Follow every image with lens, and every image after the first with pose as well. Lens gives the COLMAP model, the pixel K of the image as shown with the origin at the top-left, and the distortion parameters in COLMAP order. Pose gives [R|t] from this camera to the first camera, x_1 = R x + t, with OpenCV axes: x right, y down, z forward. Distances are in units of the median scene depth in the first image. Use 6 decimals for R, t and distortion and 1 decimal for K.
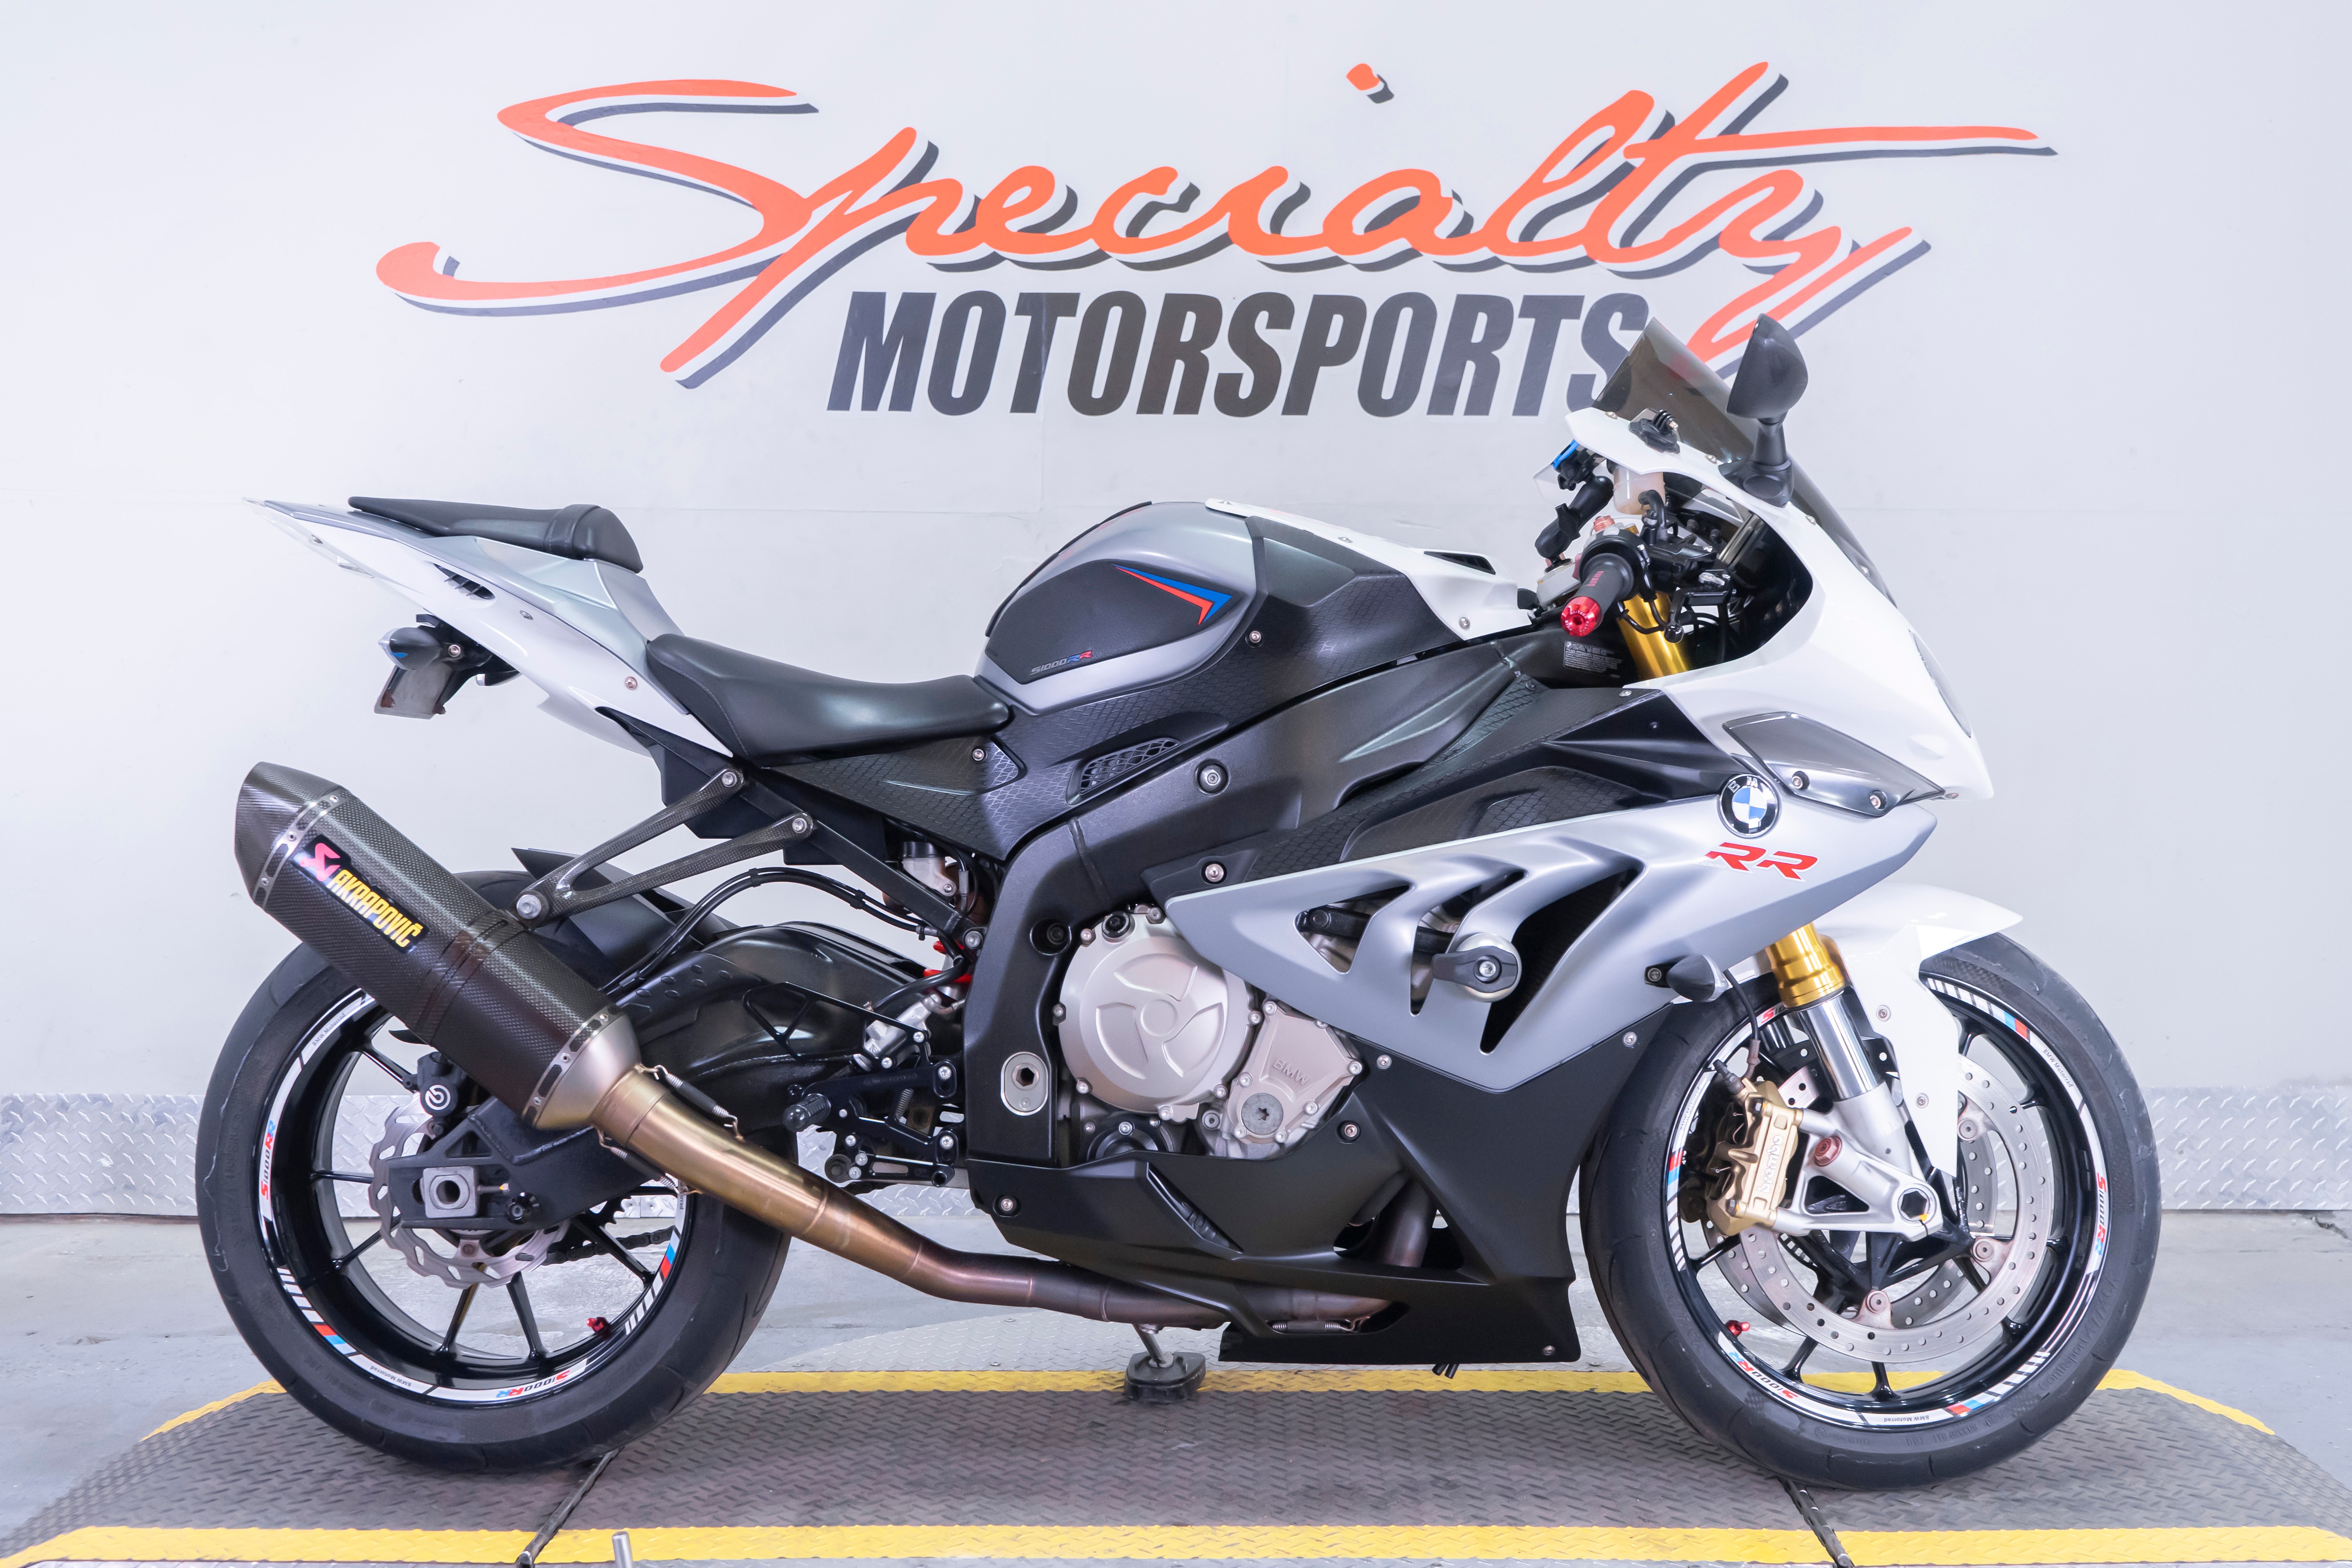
lens RADIAL K [[2371.2, 0, 1176.0], [0, 2371.2, 784.0], [0, 0, 1]] dist [-0.003424, -0.005811]
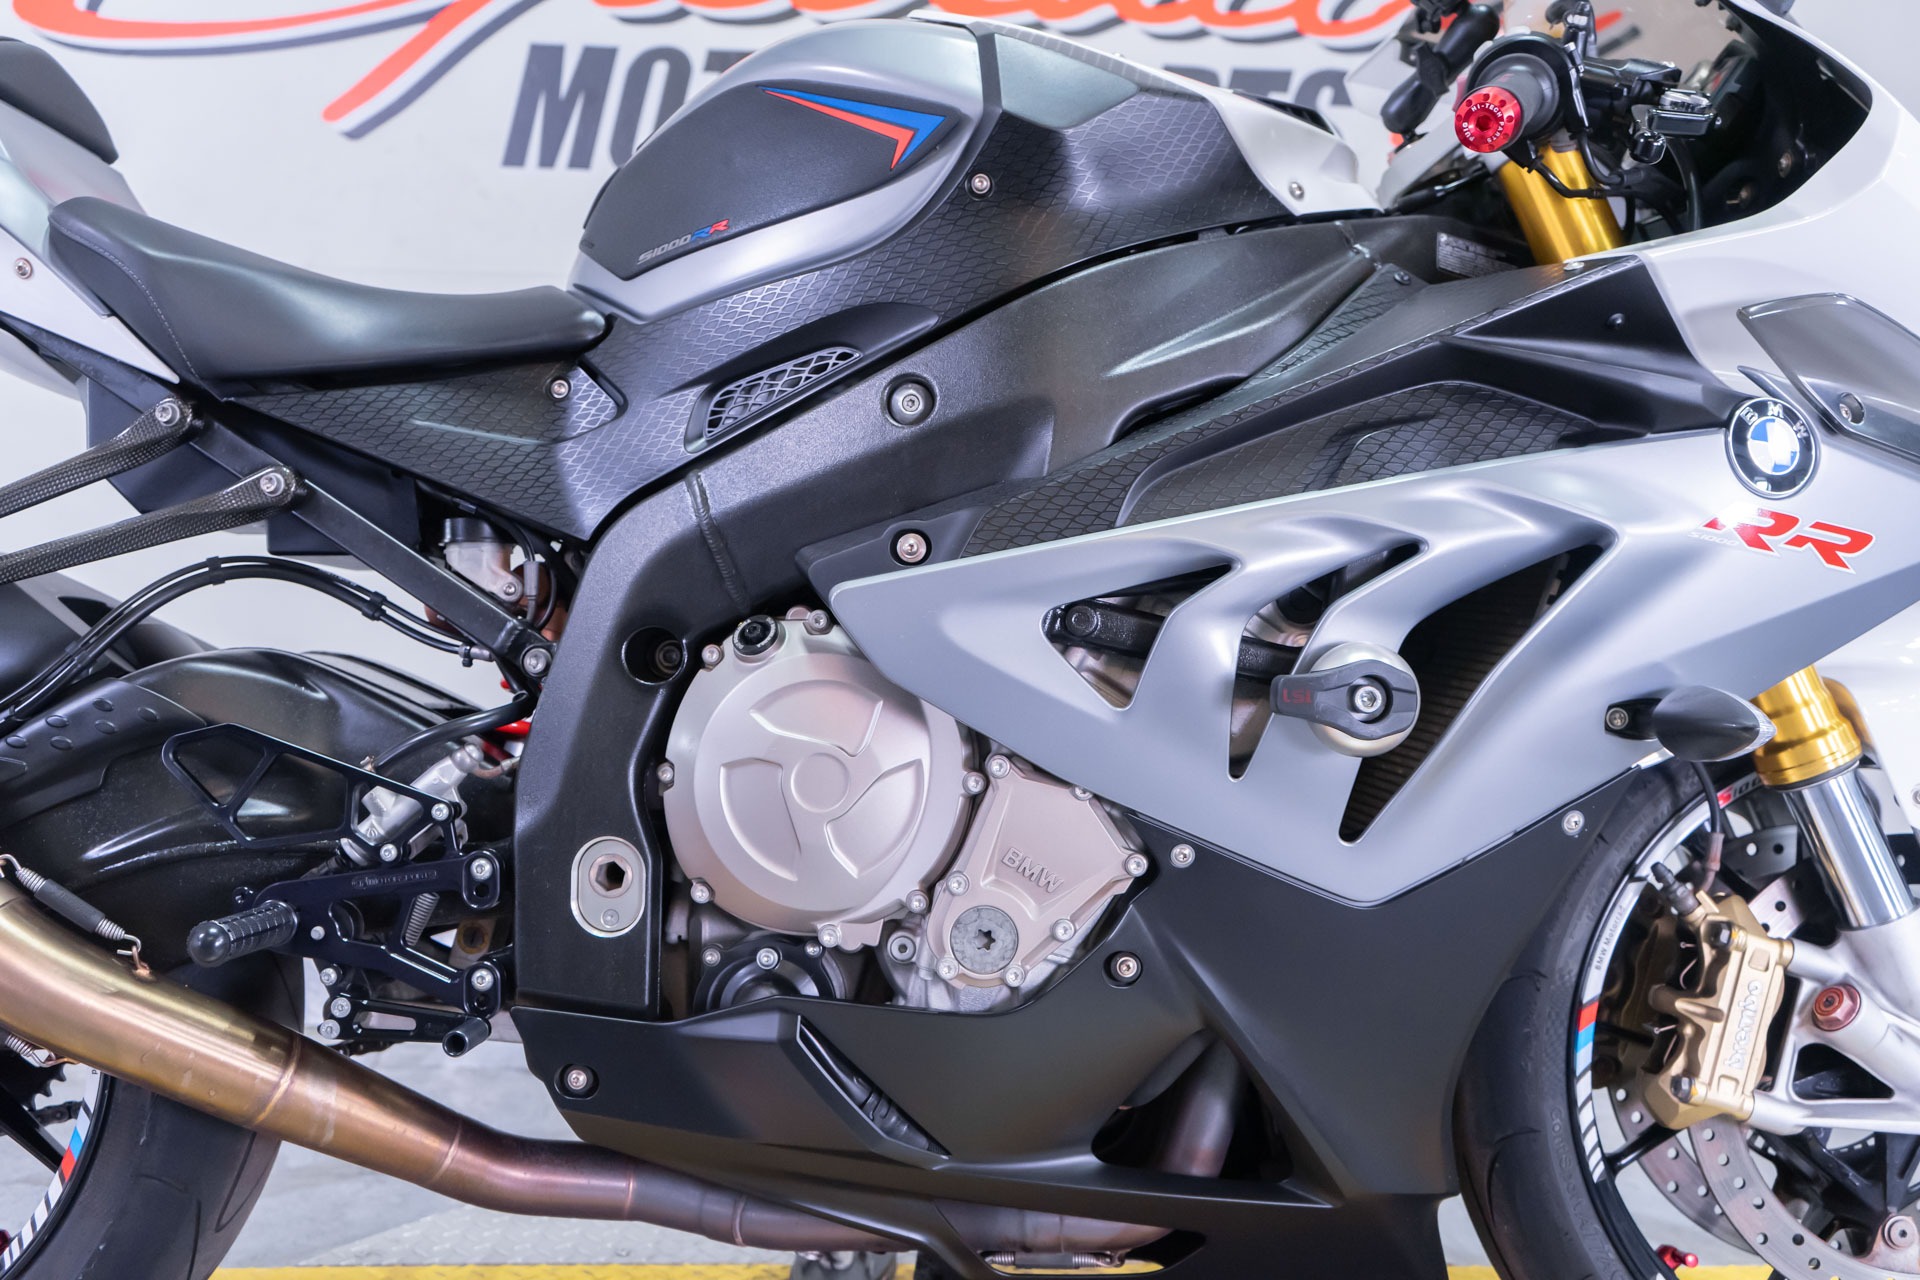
lens RADIAL K [[1870.9, 0, 925.1], [0, 1870.9, 565.8], [0, 0, 1]] dist [0.039960, 0.007409]
pose [[0.999636, 0.013652, 0.023279, 0.007950], [-0.012449, 0.998618, -0.051057, 0.065061], [-0.023944, 0.050749, 0.998424, 0.493026]]
